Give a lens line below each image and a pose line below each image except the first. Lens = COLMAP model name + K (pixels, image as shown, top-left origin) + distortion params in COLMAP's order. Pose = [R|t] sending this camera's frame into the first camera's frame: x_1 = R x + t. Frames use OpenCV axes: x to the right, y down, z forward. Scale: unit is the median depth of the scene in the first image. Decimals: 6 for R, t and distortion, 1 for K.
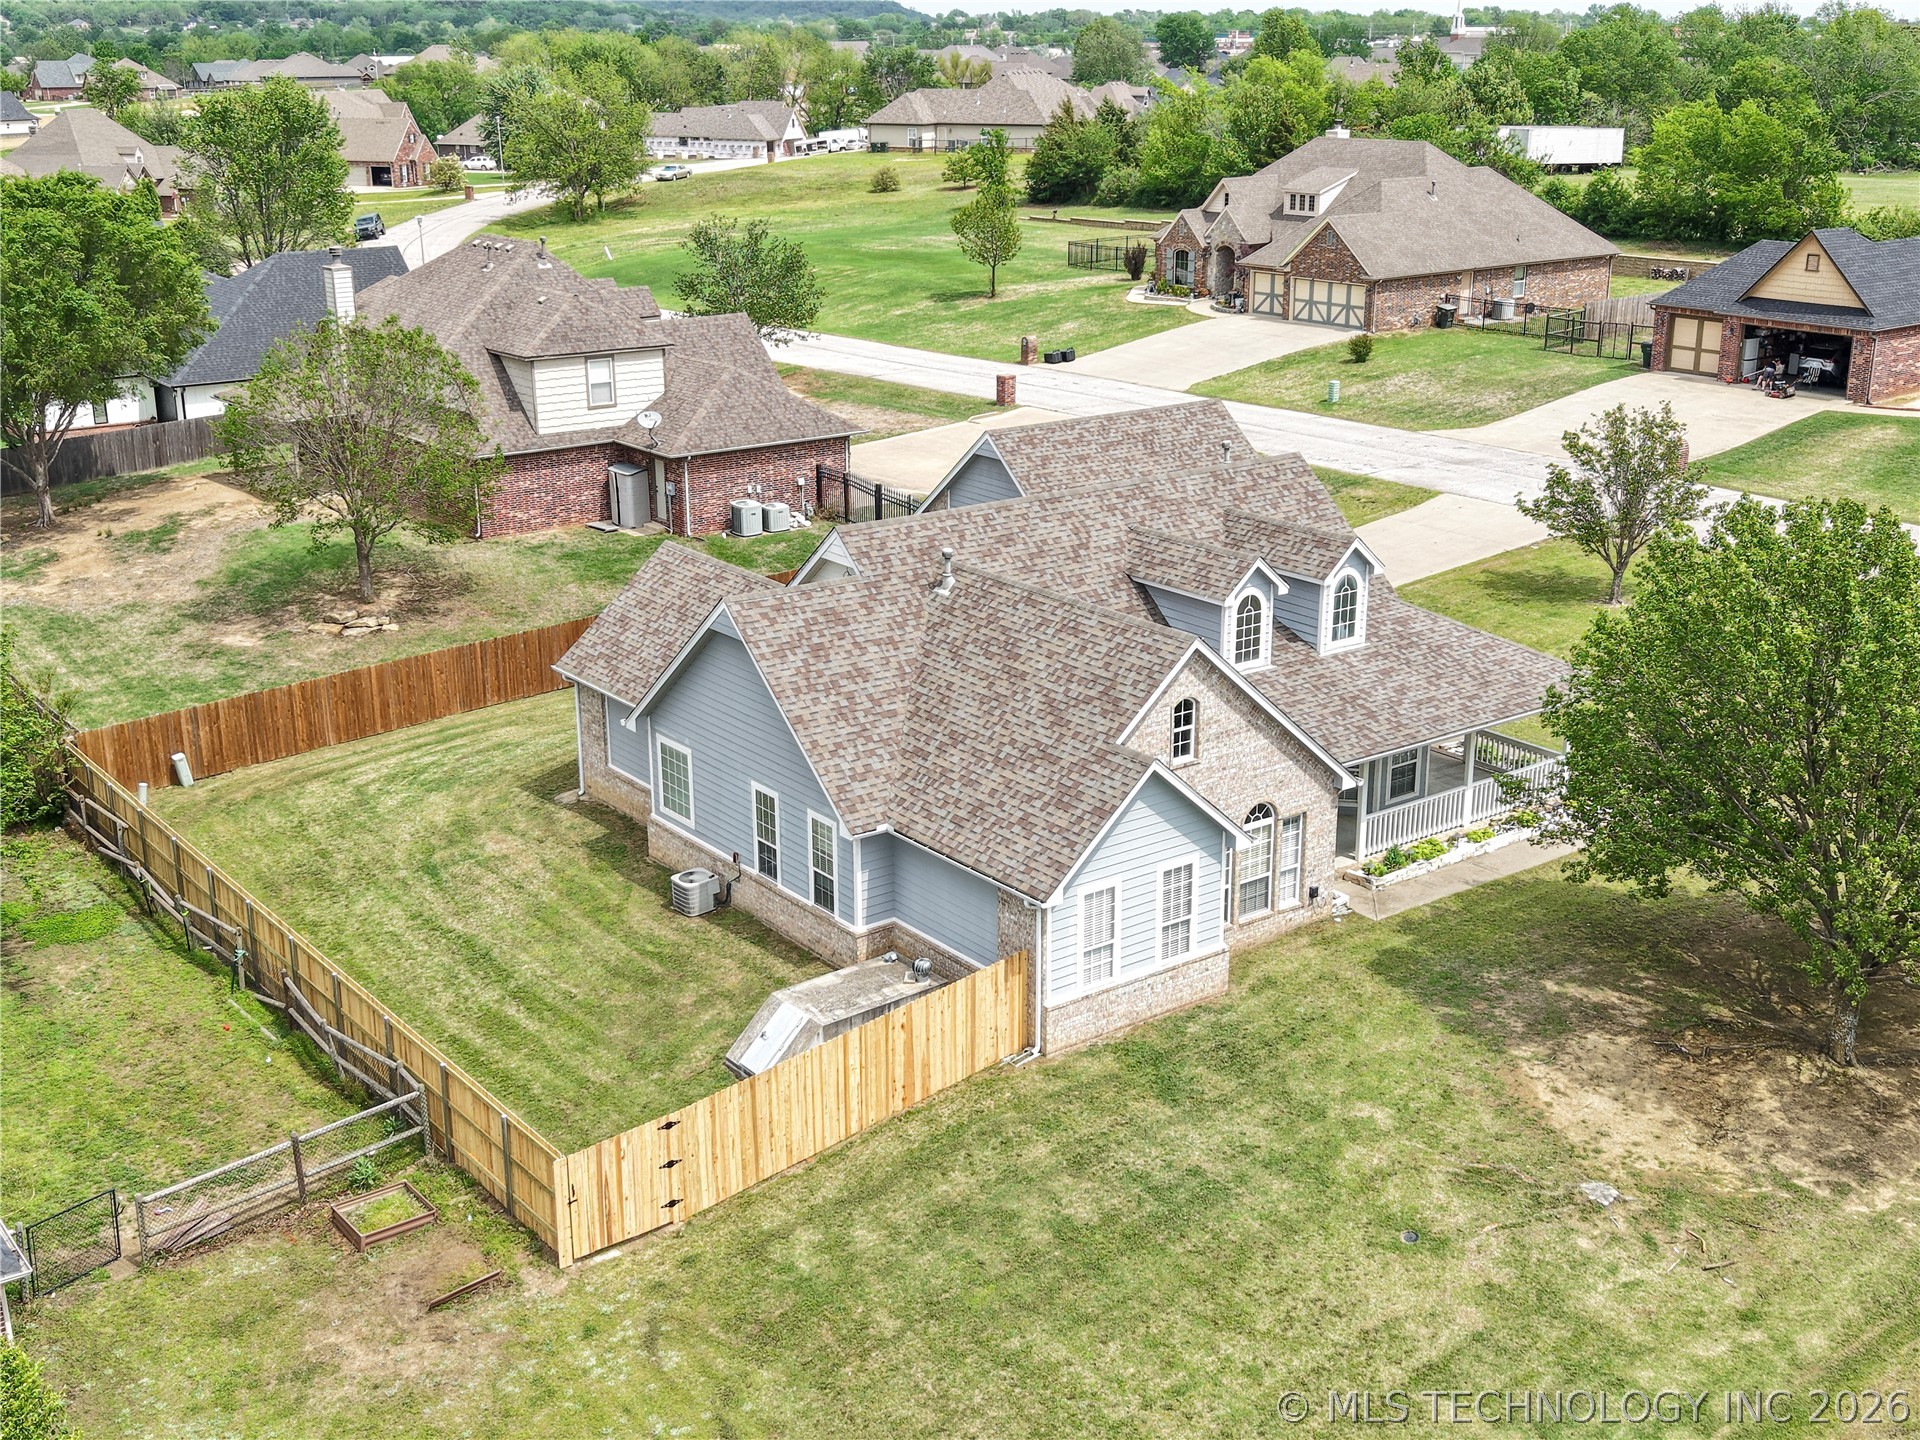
lens RADIAL K [[2107.0, 0, 960.0], [0, 2107.0, 720.0], [0, 0, 1]] dist [0.215102, -0.695497]
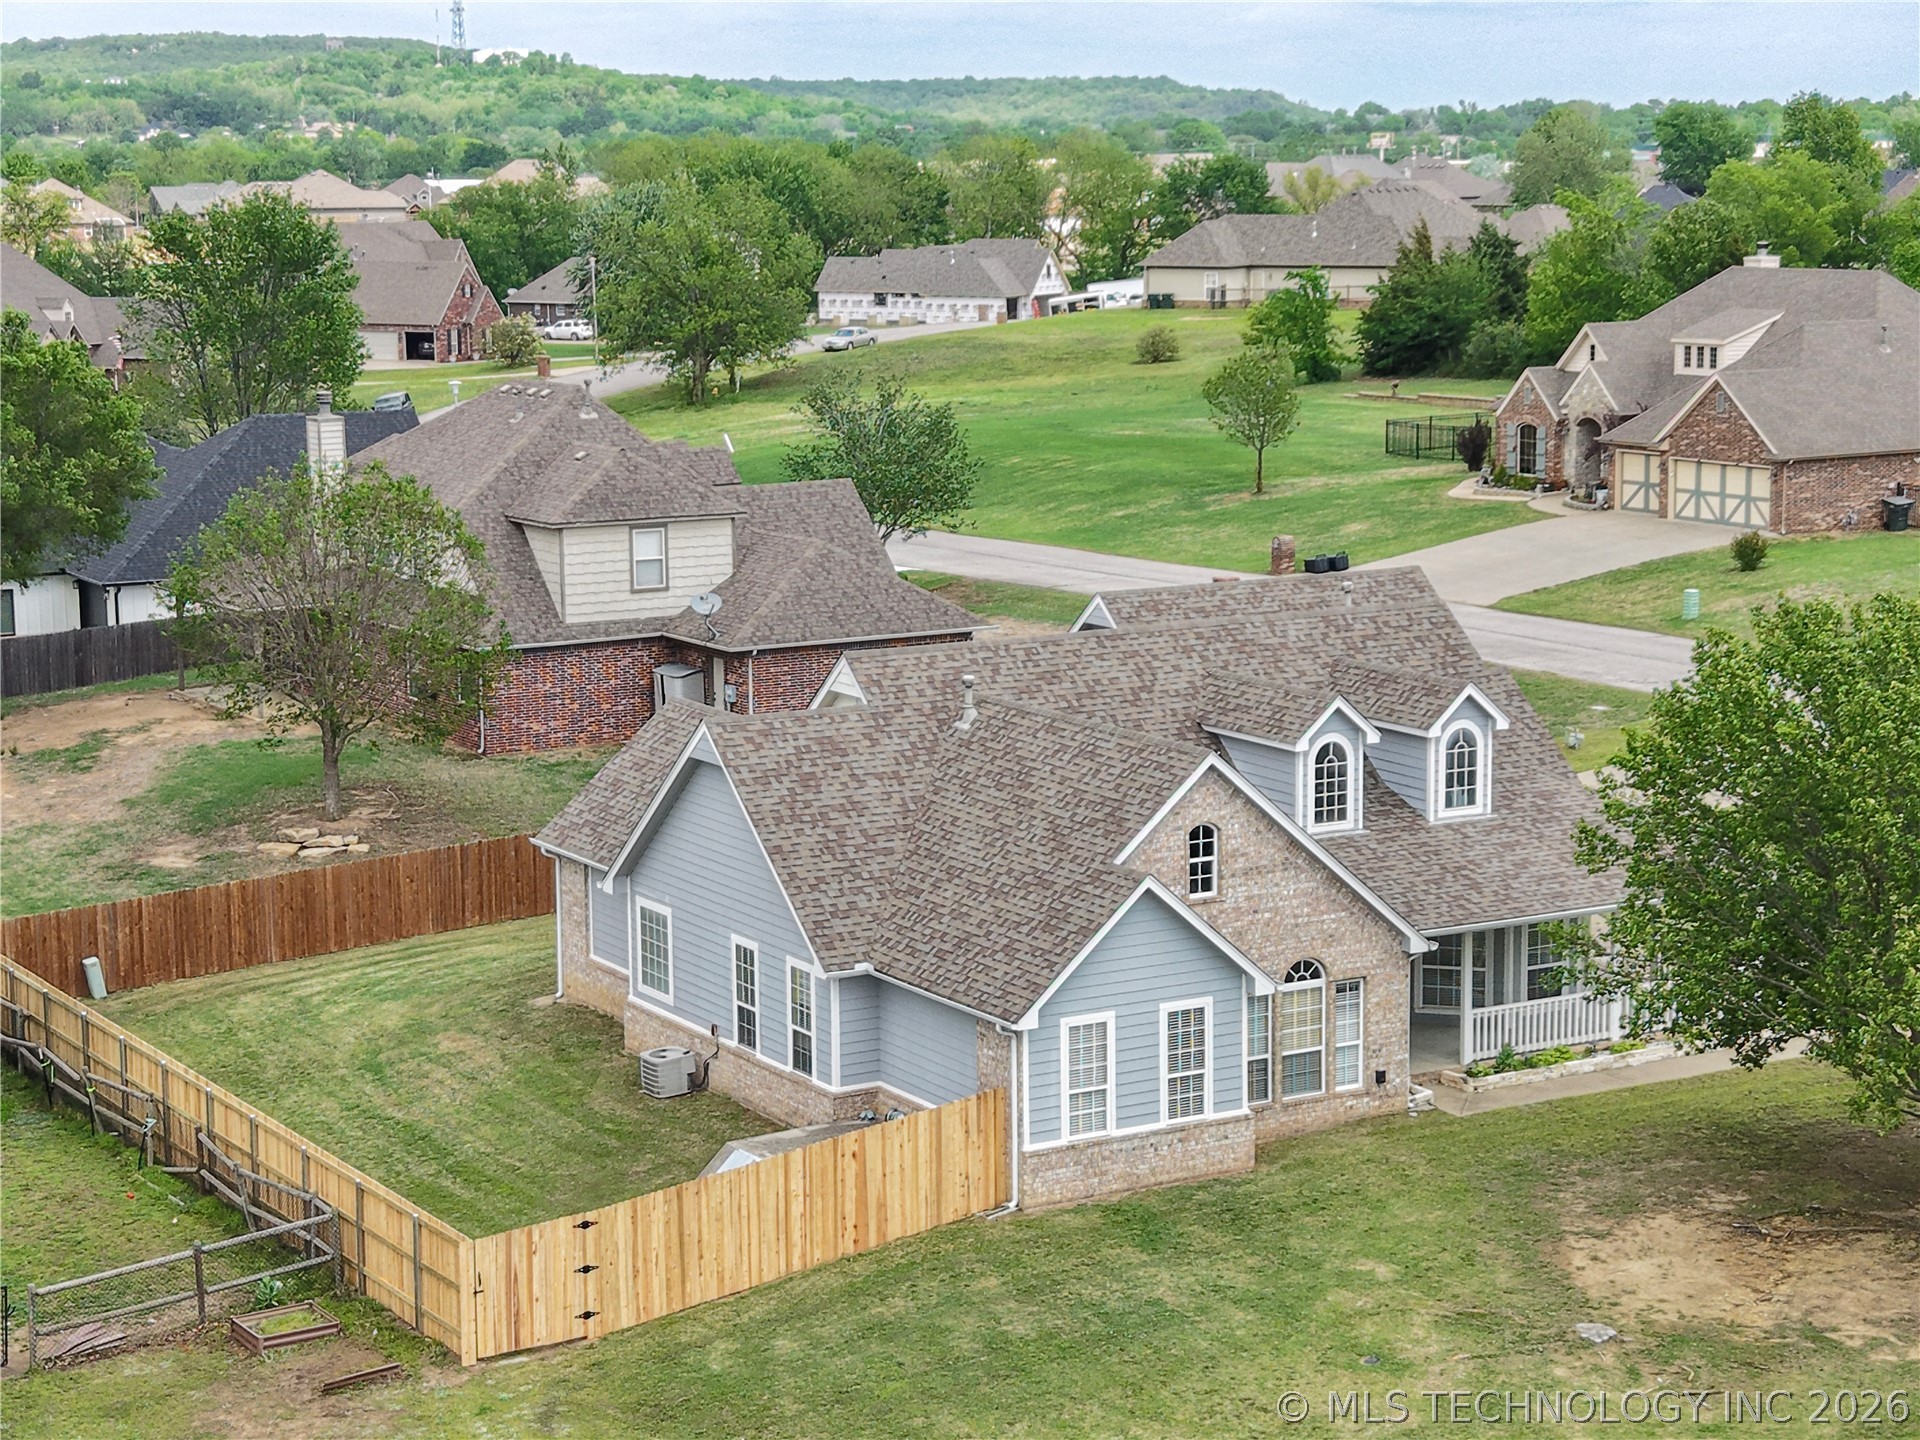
lens RADIAL K [[3601.1, 0, 960.0], [0, 3601.1, 720.0], [0, 0, 1]] dist [0.220166, -0.513324]
pose [[0.993550, 0.013038, -0.112643, 0.161715], [-0.030033, 0.988149, -0.150528, 0.163761], [0.109346, 0.152940, 0.982167, -0.462218]]
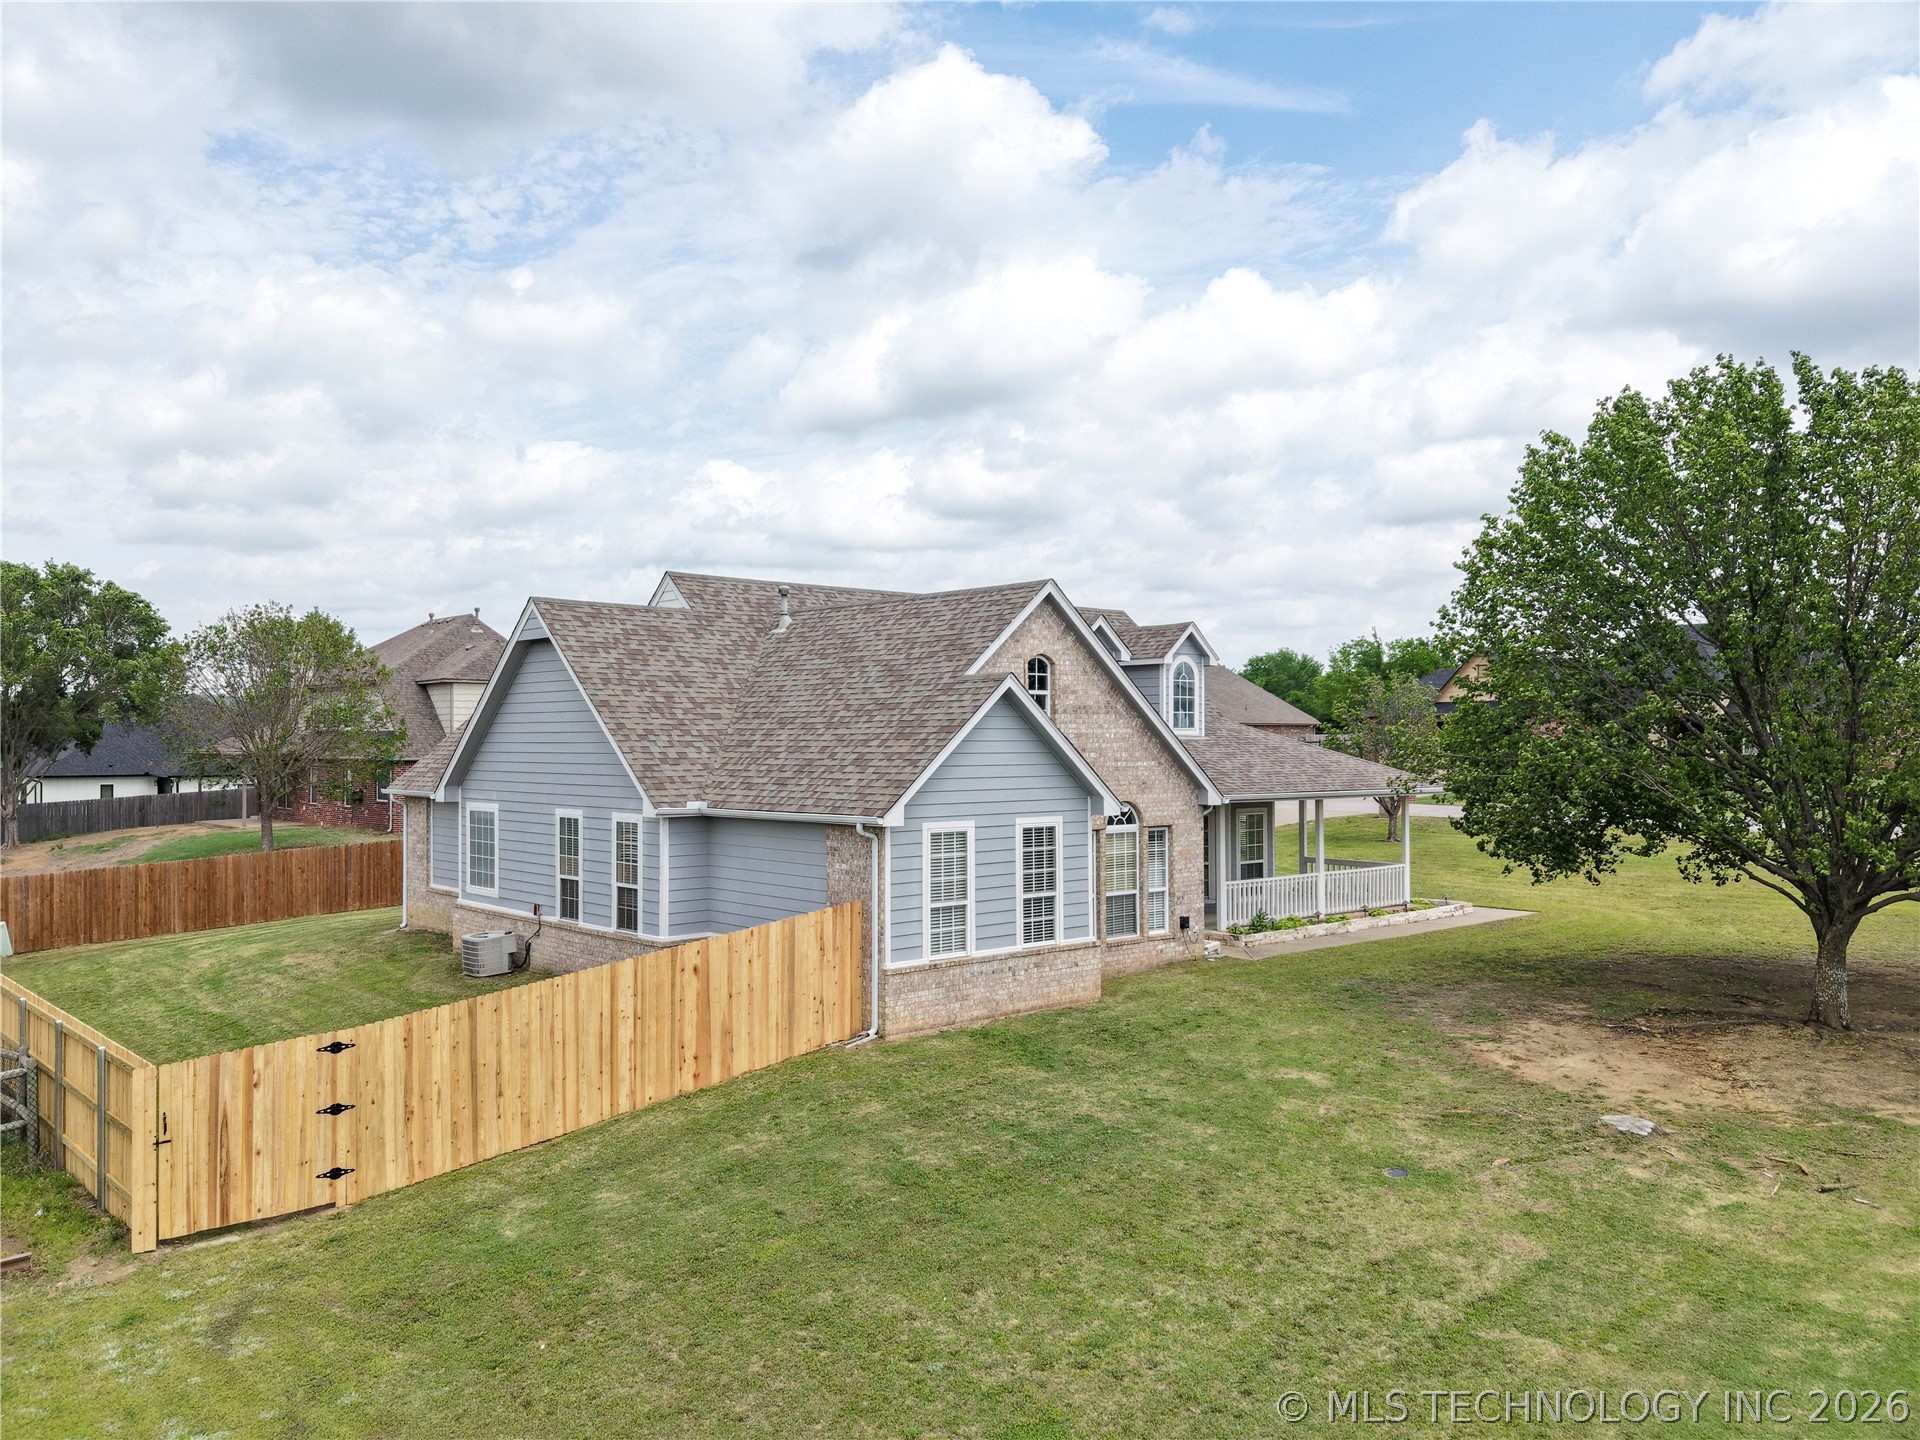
lens RADIAL K [[1458.2, 0, 960.0], [0, 1458.2, 720.0], [0, 0, 1]] dist [0.109397, -0.208233]
pose [[0.996868, 0.002482, 0.079041, 0.022244], [0.022795, 0.948063, -0.317265, 0.195888], [-0.075723, 0.318073, 0.945037, 0.392781]]
